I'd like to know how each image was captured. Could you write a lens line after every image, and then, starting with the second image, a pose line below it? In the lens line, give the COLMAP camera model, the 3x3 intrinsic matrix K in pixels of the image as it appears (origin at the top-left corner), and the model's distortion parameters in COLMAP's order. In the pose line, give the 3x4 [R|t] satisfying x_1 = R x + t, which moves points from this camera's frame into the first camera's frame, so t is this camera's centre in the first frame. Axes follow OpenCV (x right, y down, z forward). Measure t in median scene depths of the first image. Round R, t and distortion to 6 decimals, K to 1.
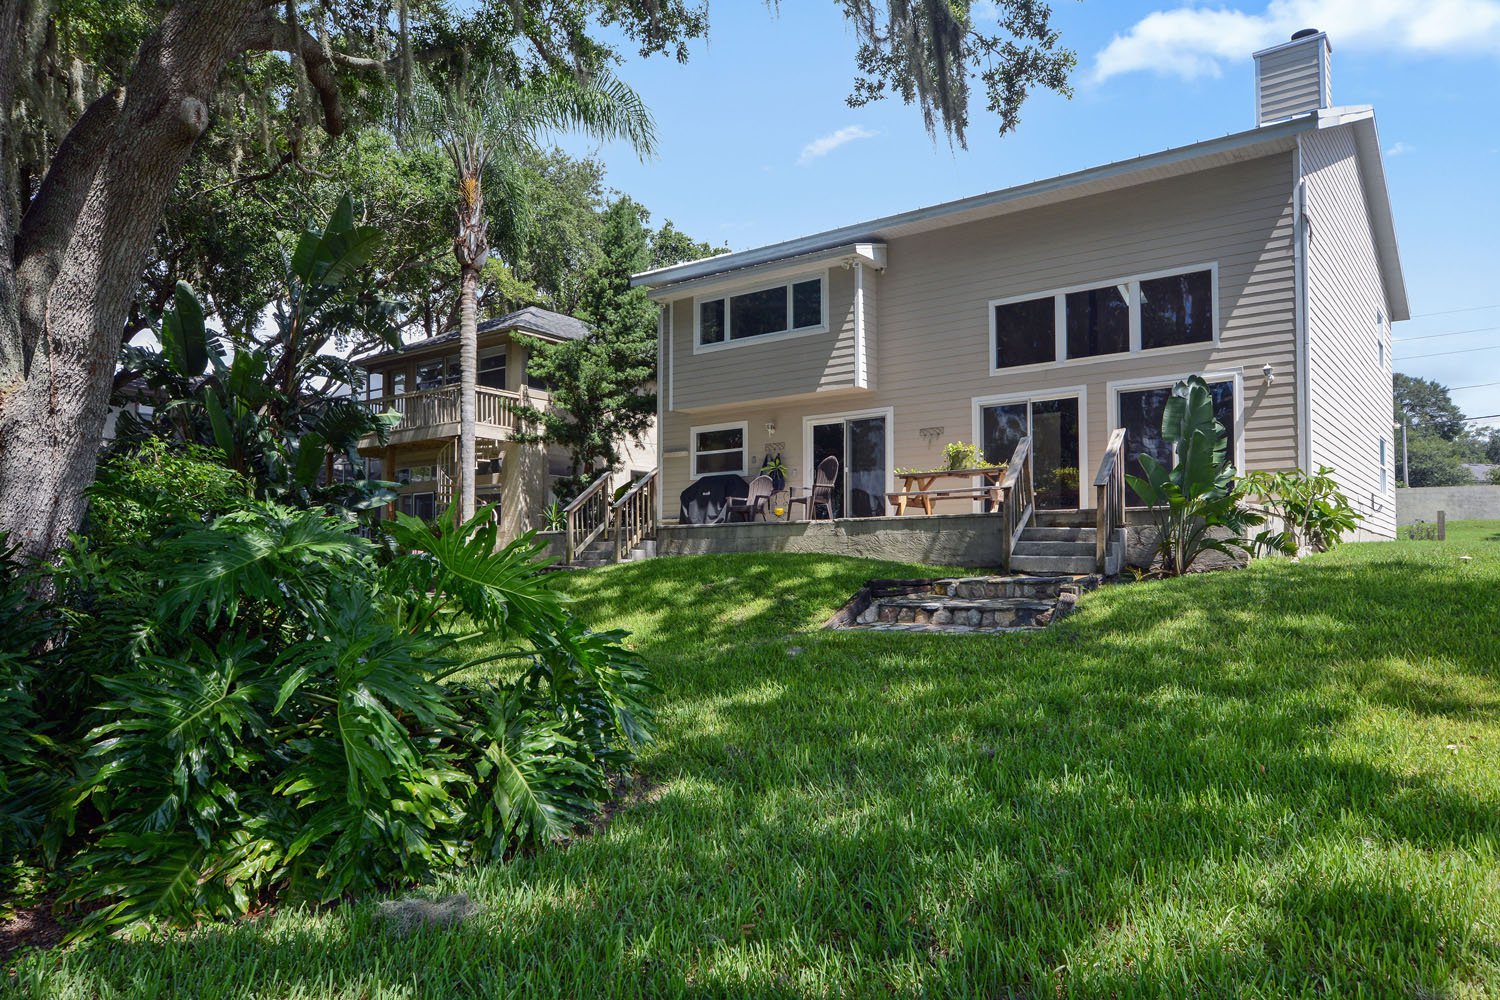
lens RADIAL K [[1041.9, 0, 745.9], [0, 1041.9, 503.8], [0, 0, 1]] dist [0.004985, -0.002239]
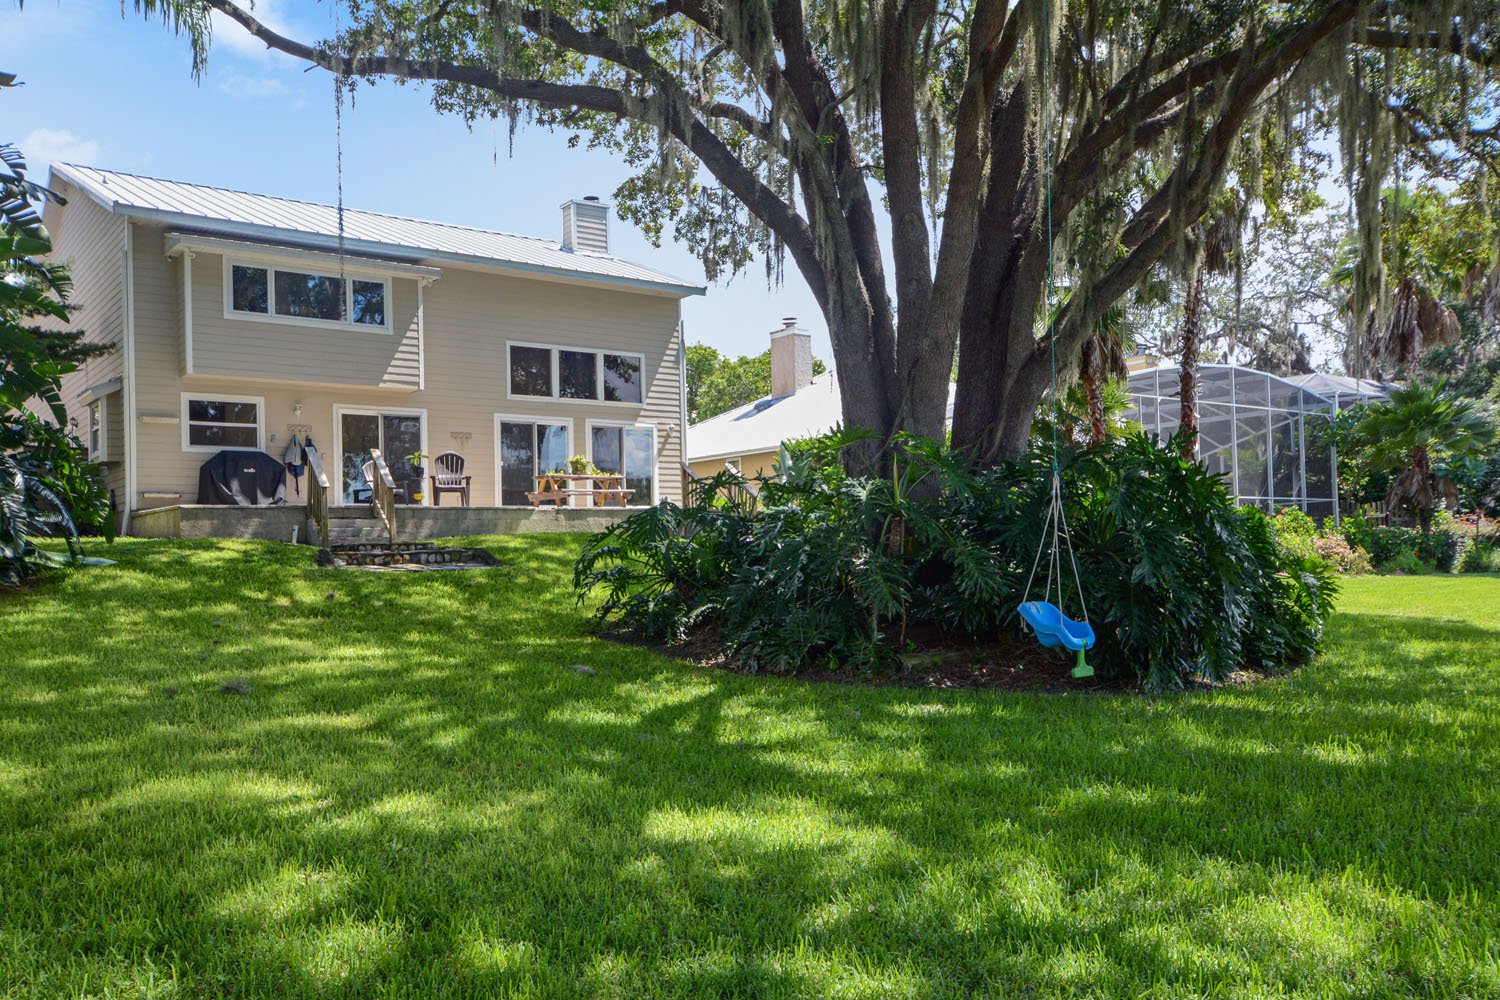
lens RADIAL K [[1190.0, 0, 746.2], [0, 1190.0, 507.2], [0, 0, 1]] dist [0.013687, -0.004930]
pose [[0.280552, 0.036352, 0.959150, -1.085935], [-0.046819, 0.998611, -0.024153, 0.033111], [-0.958696, -0.038130, 0.281864, 0.291927]]
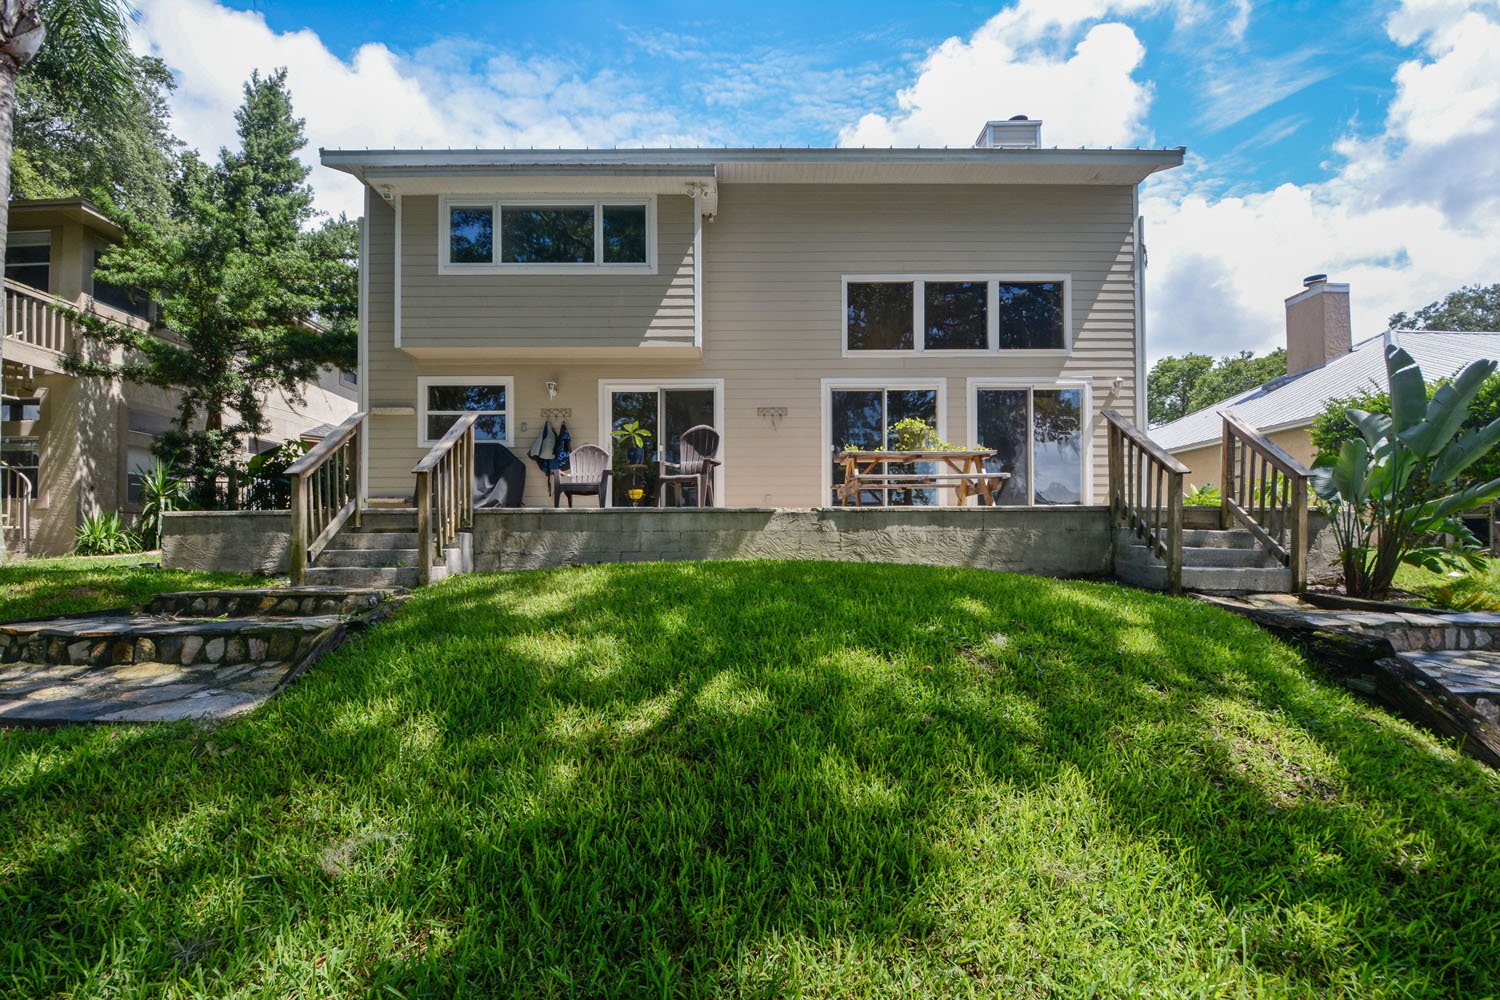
lens RADIAL K [[661.0, 0, 746.5], [0, 661.0, 528.7], [0, 0, 1]] dist [-0.004350, -0.003235]
pose [[0.799353, 0.013945, 0.600700, -0.179896], [-0.039698, 0.998772, 0.029641, 0.014936], [-0.599549, -0.047541, 0.798925, 0.573525]]
